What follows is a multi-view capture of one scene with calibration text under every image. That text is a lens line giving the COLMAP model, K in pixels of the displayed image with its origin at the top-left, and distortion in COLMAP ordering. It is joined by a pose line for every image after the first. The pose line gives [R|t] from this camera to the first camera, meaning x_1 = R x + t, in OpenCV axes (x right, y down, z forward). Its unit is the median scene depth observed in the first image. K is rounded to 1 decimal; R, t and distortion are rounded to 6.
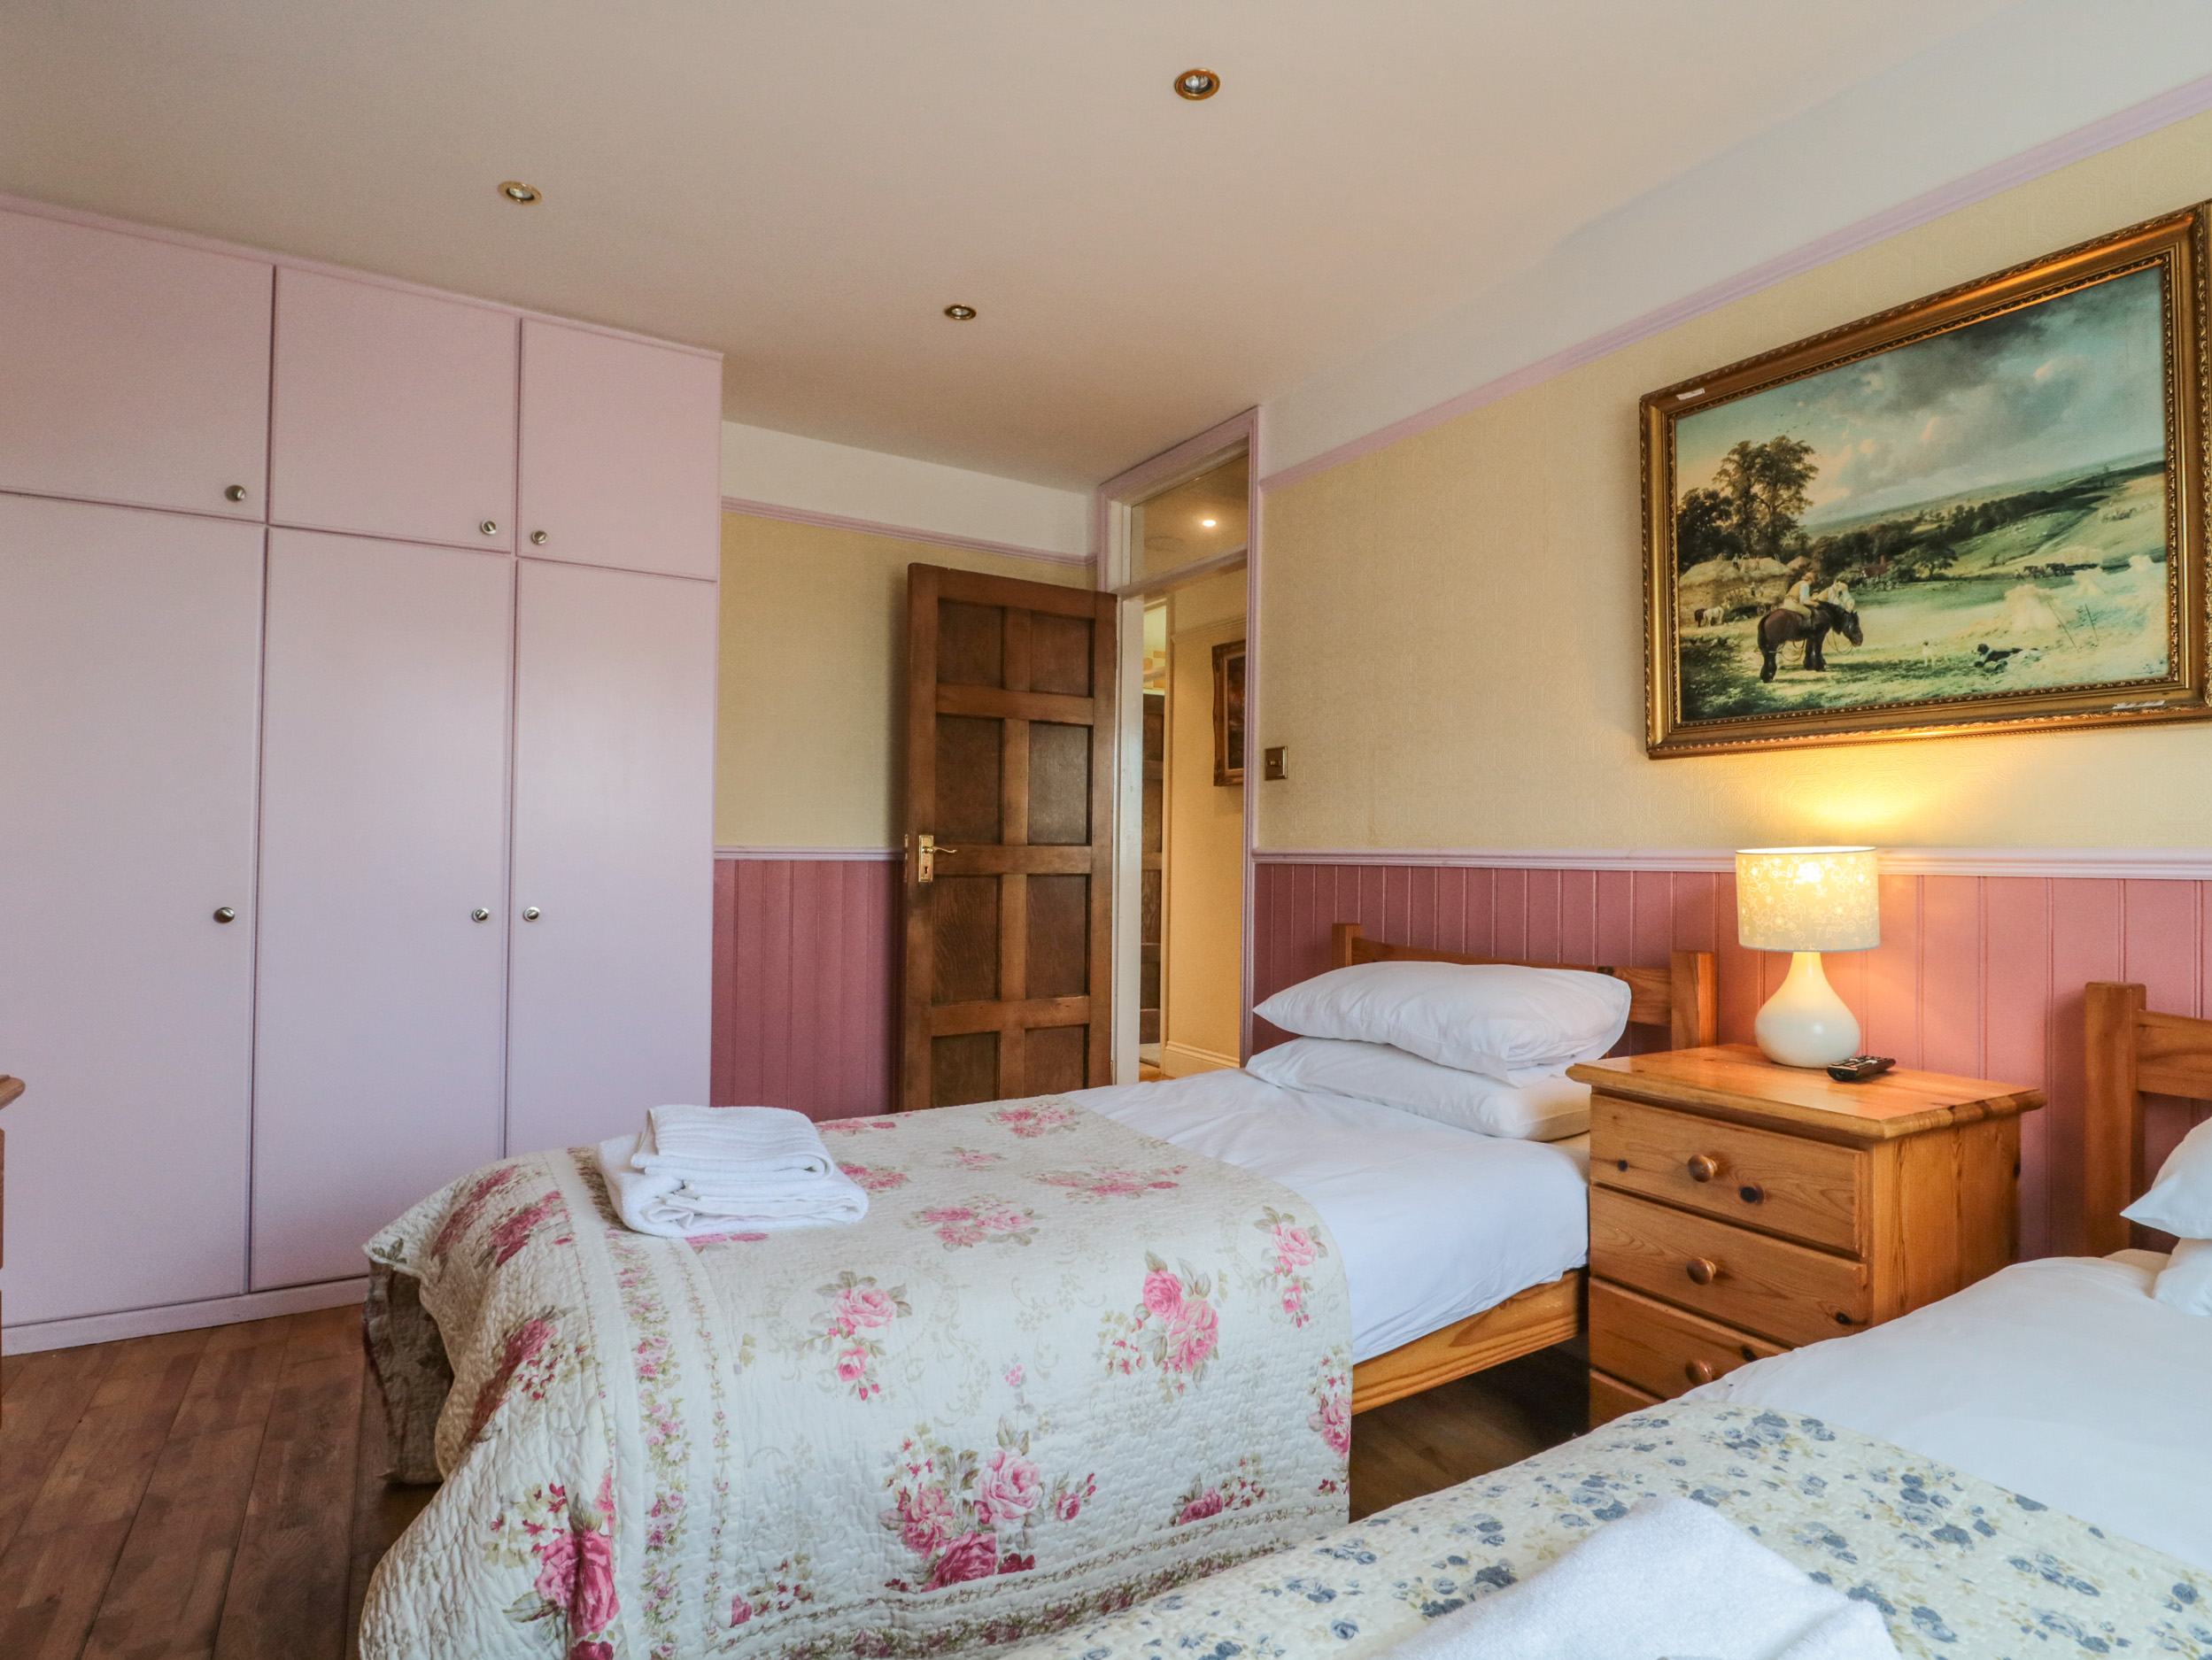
lens RADIAL K [[1153.3, 0, 1104.6], [0, 1153.3, 837.2], [0, 0, 1]] dist [0.004572, -0.016539]
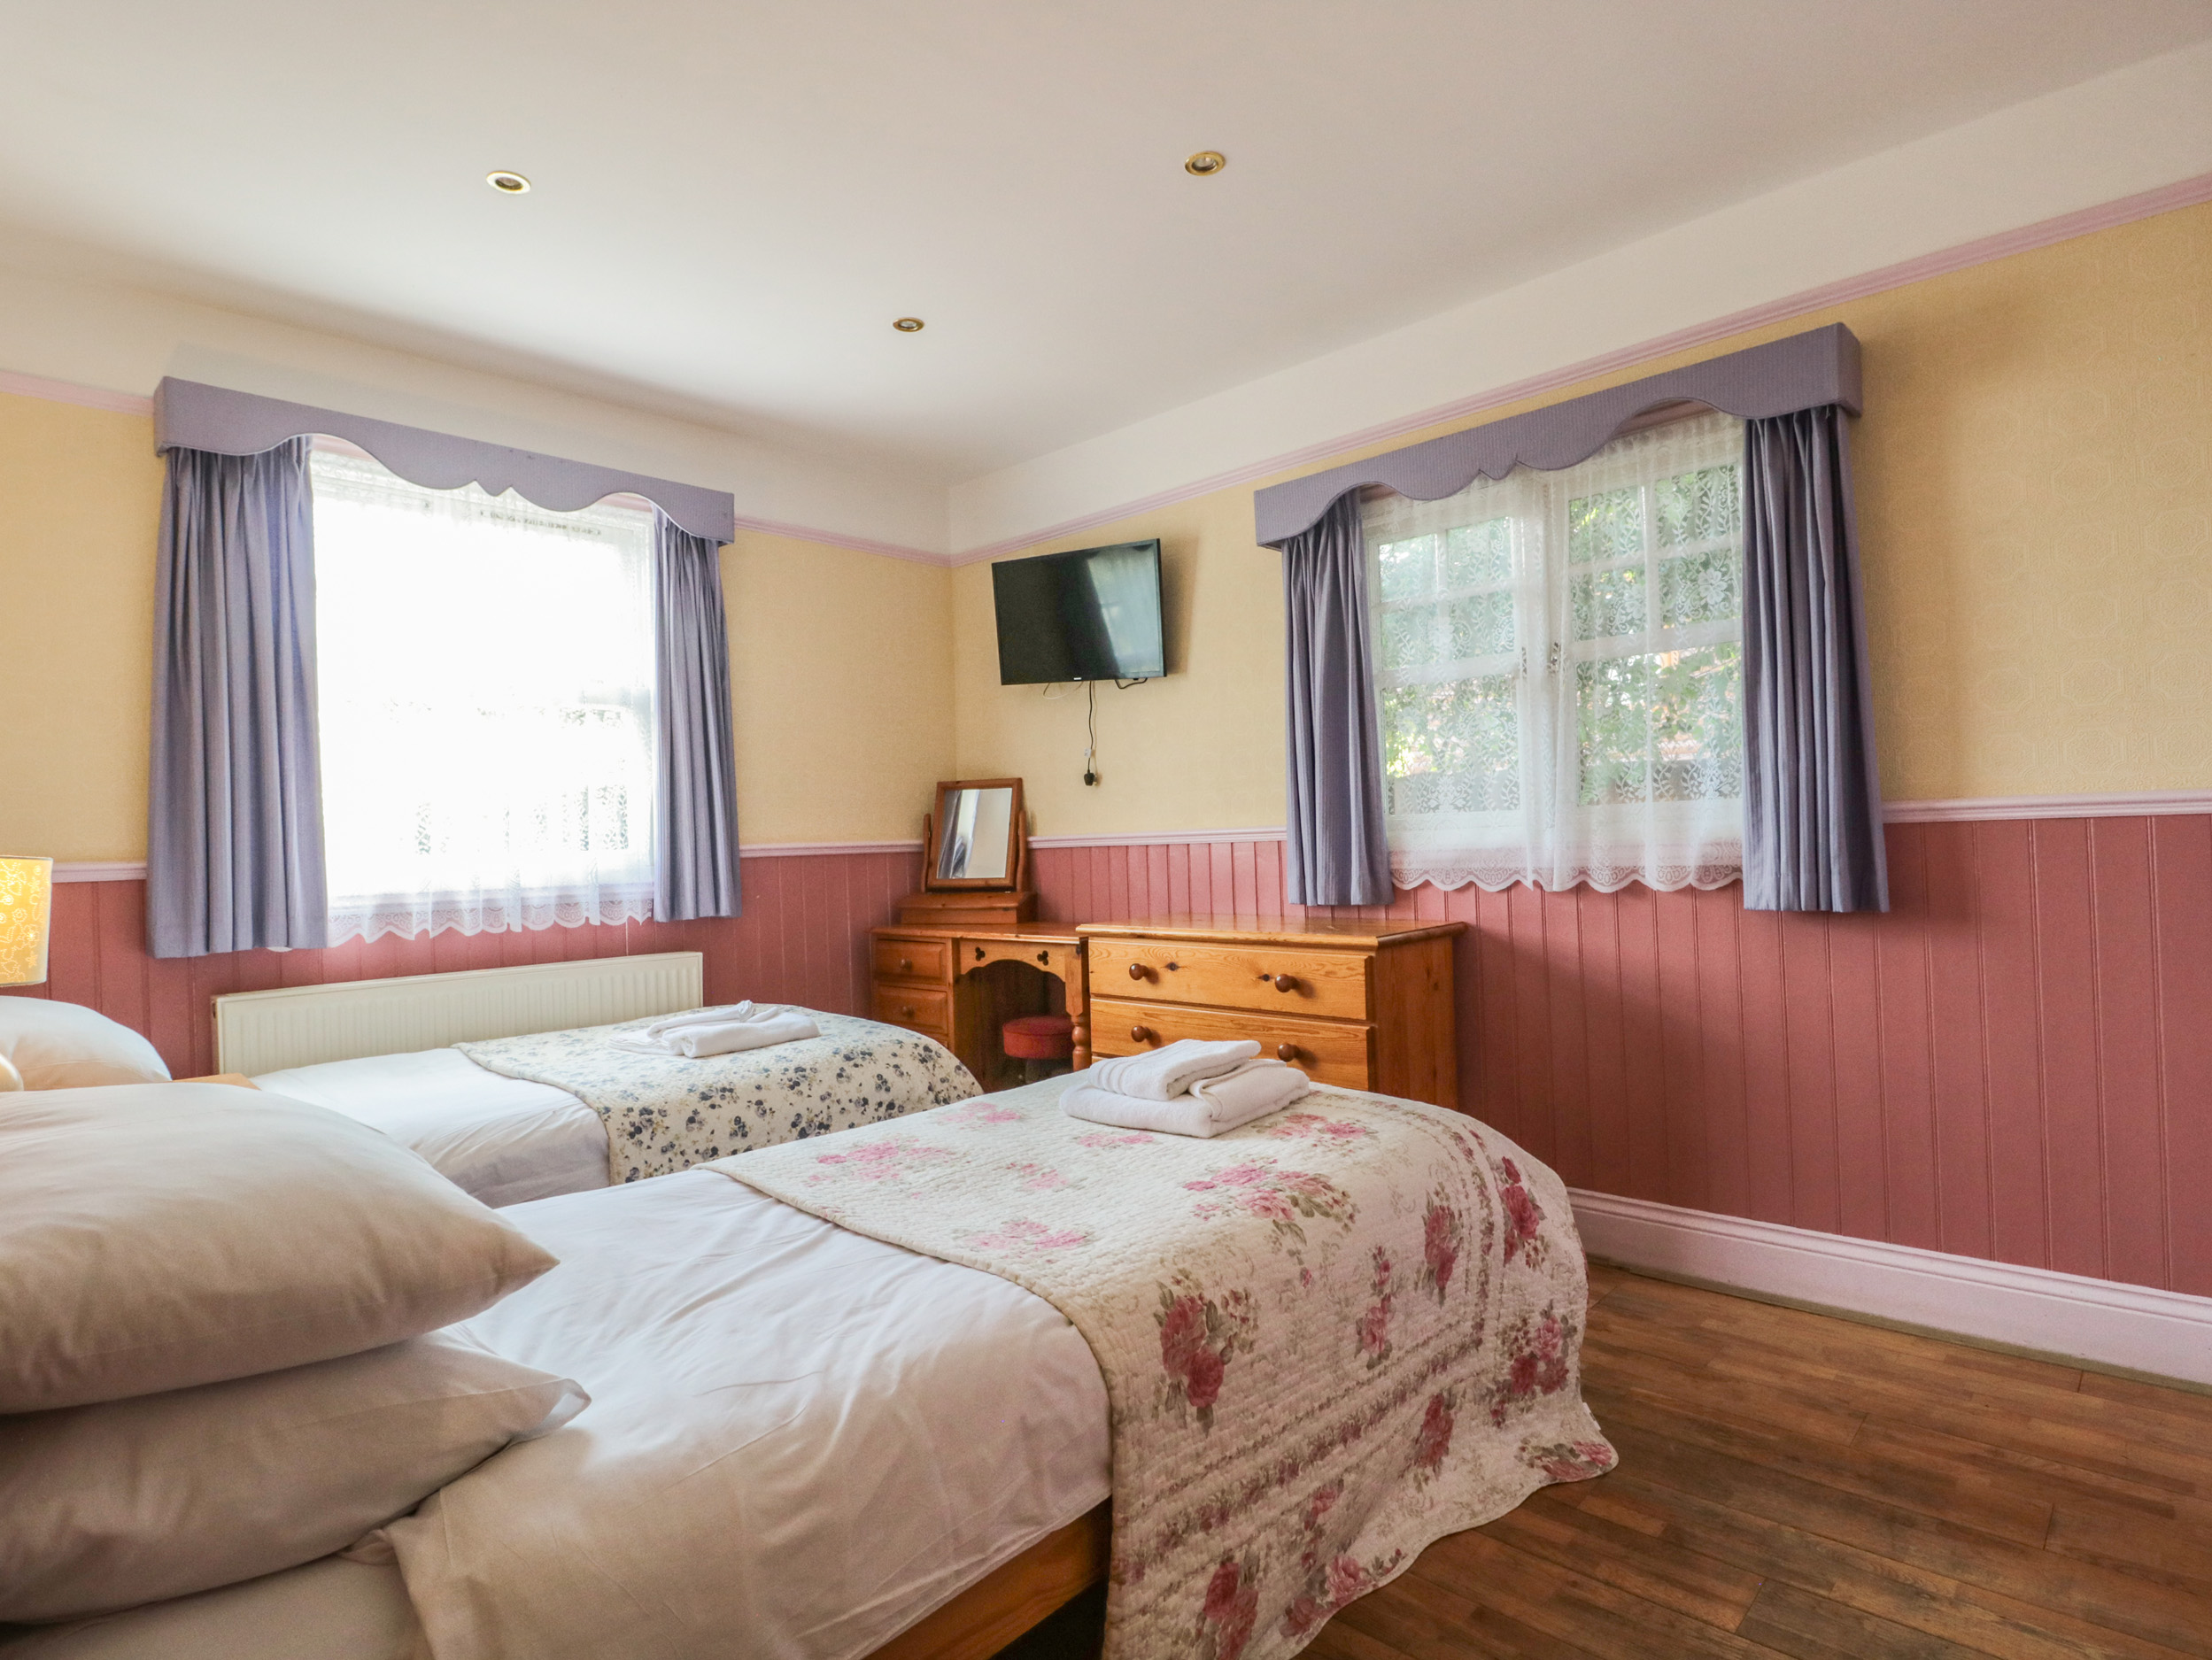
lens RADIAL K [[1166.1, 0, 1115.1], [0, 1166.1, 827.6], [0, 0, 1]] dist [0.005689, -0.016679]
pose [[-0.962206, 0.018206, -0.271712, 0.072776], [0.027489, 0.999160, -0.030397, 0.034753], [0.270930, -0.036718, -0.961898, 1.833193]]
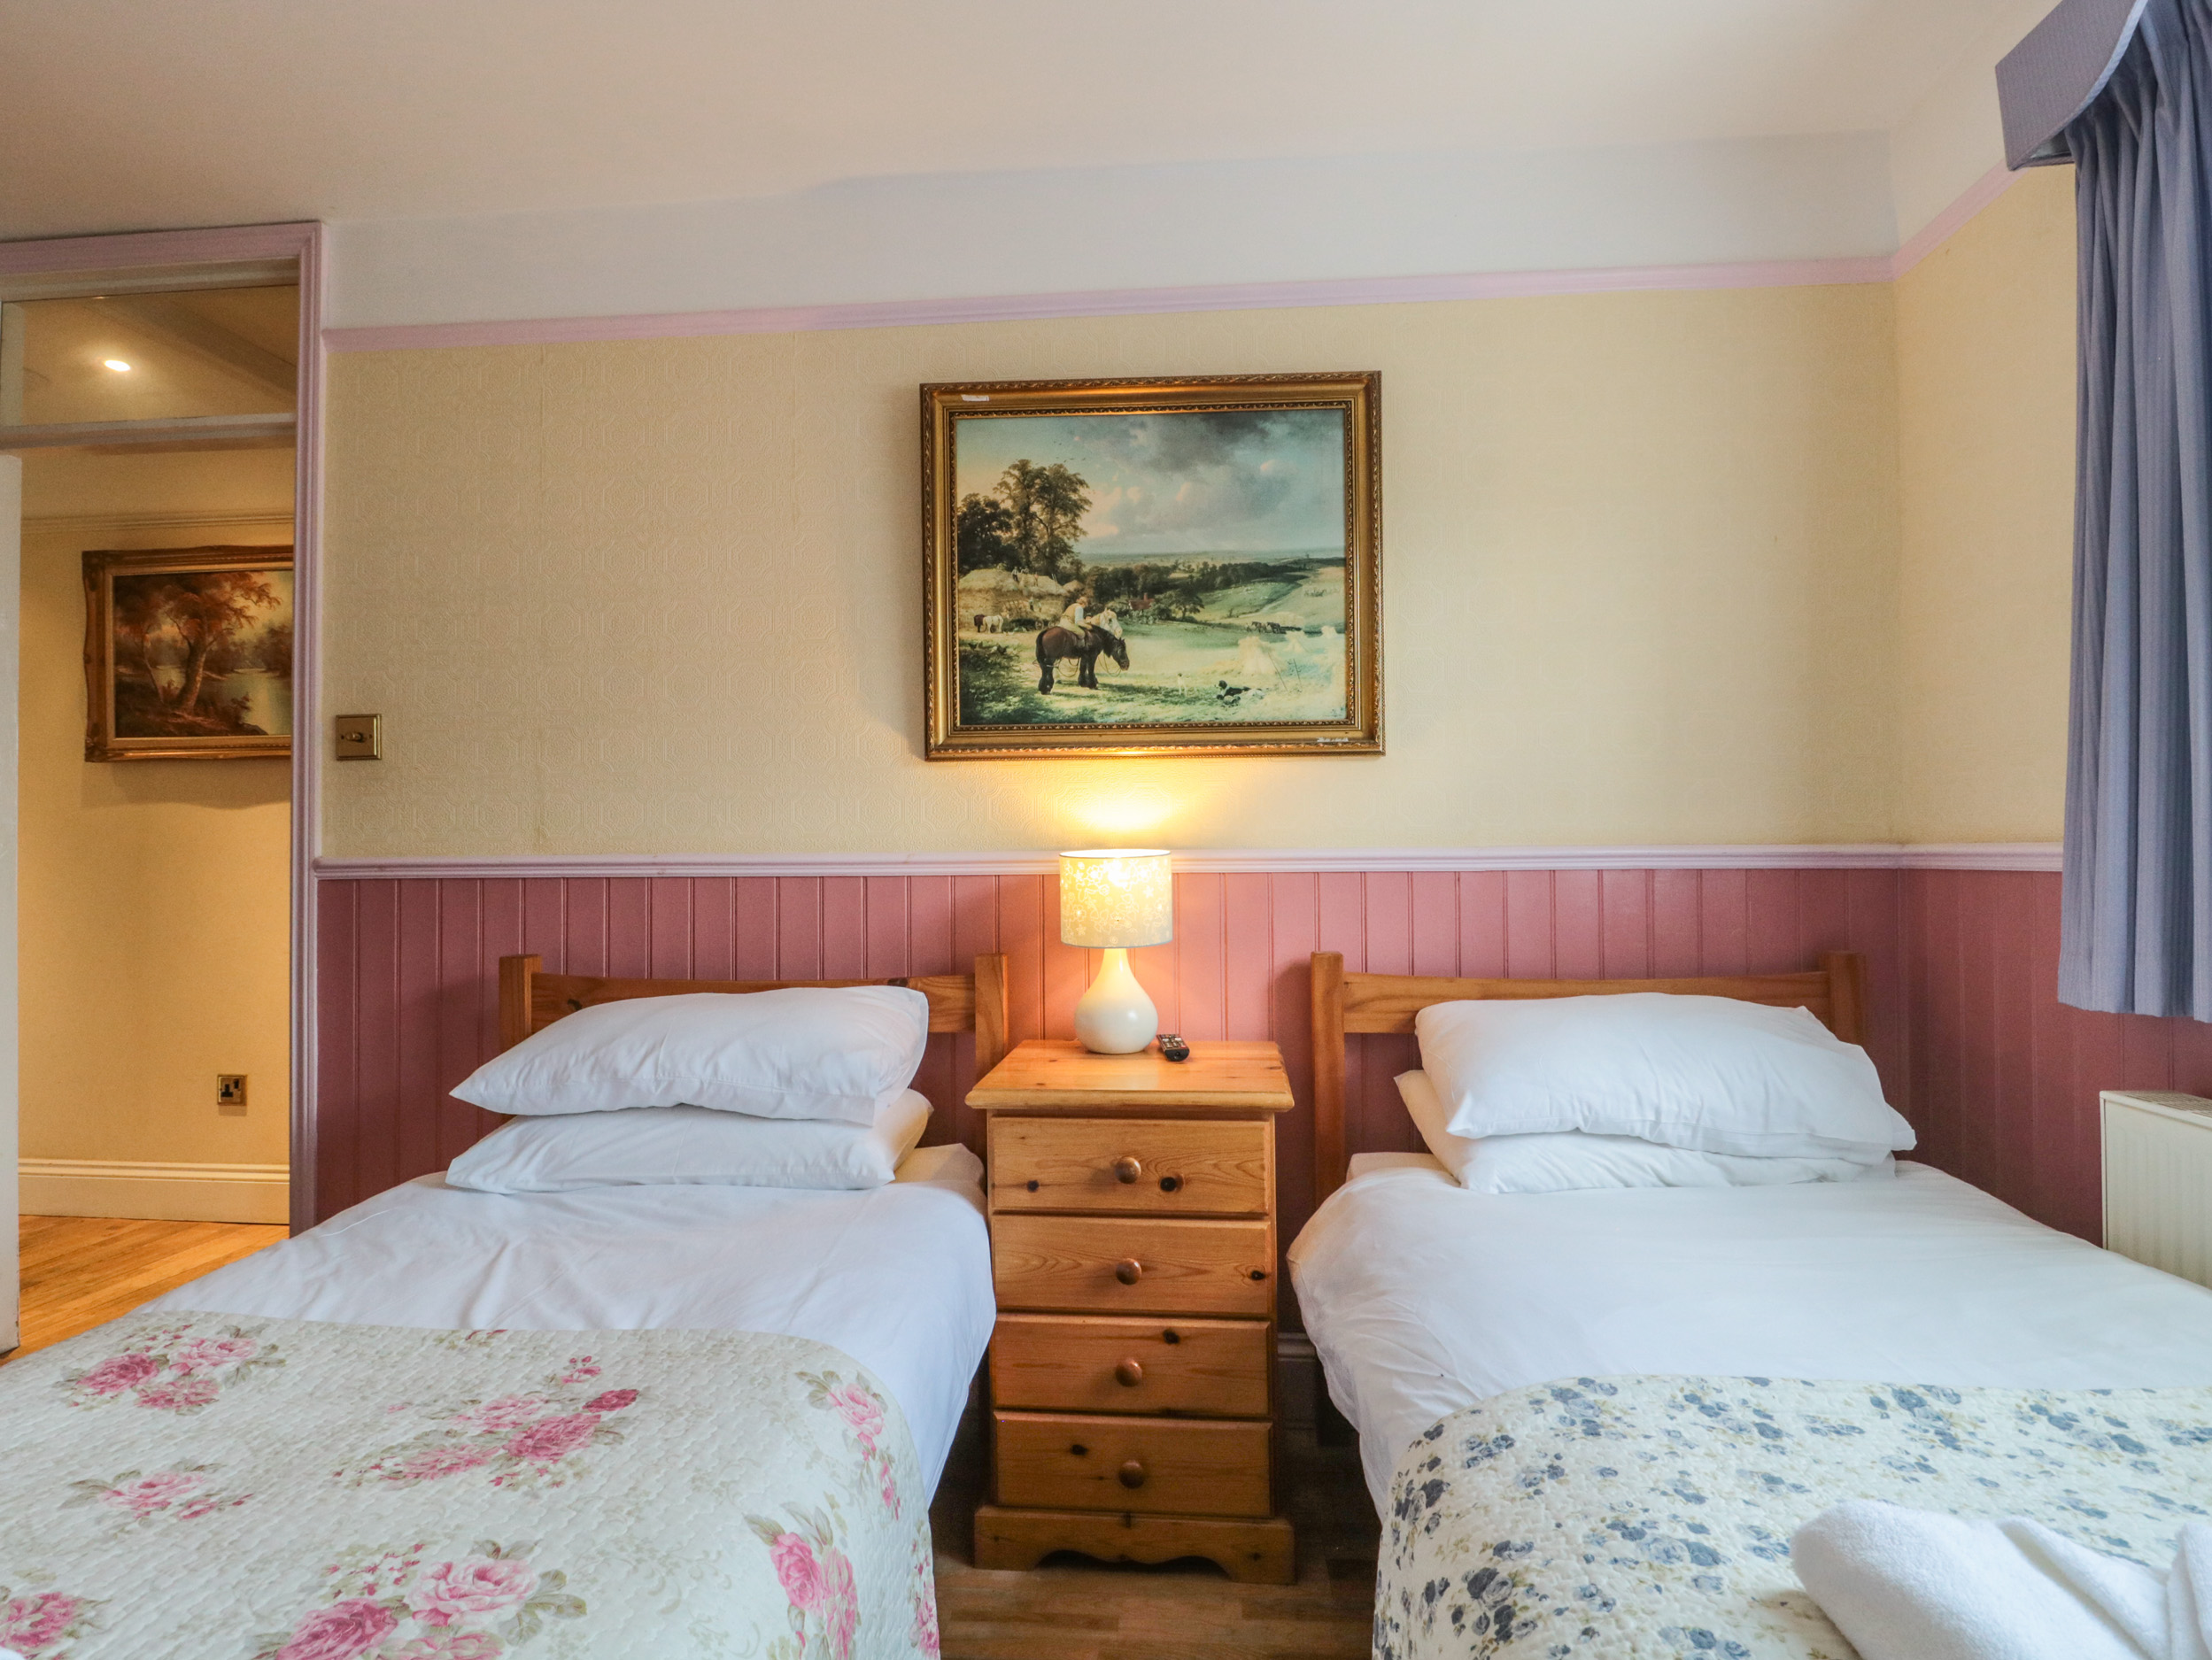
lens RADIAL K [[1153.3, 0, 1104.6], [0, 1153.3, 837.2], [0, 0, 1]] dist [0.004572, -0.016539]
pose [[0.579090, -0.006675, 0.815236, -0.269291], [0.002209, 0.999976, 0.006619, -0.010615], [-0.815261, -0.002032, 0.579090, 0.360480]]
